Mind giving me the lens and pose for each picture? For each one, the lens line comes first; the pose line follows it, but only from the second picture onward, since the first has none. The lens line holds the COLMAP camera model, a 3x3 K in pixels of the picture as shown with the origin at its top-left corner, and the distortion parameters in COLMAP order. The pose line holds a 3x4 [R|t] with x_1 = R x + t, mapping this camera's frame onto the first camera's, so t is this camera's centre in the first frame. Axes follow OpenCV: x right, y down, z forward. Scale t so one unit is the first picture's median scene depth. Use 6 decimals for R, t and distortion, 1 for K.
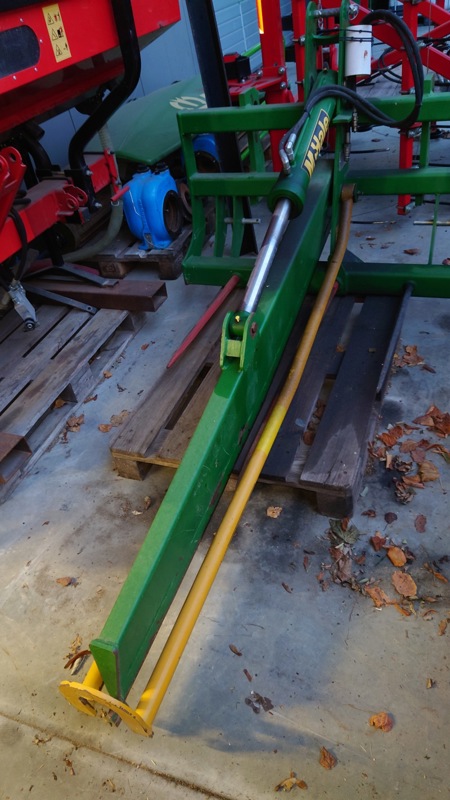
lens RADIAL K [[576.0, 0, 225.0], [0, 576.0, 400.1], [0, 0, 1]] dist [0.004090, 0.001149]
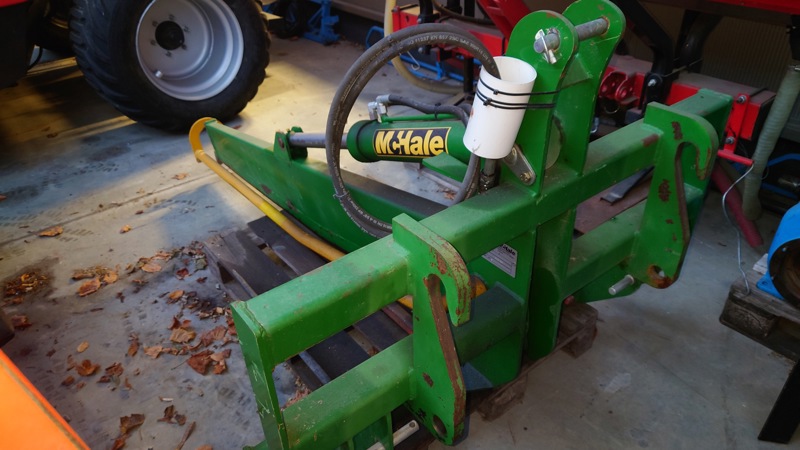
lens RADIAL K [[576.0, 0, 400.4], [0, 576.0, 225.6], [0, 0, 1]] dist [0.004090, 0.001149]
pose [[-0.509565, 0.588491, -0.627712, 0.767003], [-0.471937, 0.418846, 0.775786, -1.078288], [0.719457, 0.691554, 0.064301, 1.148543]]
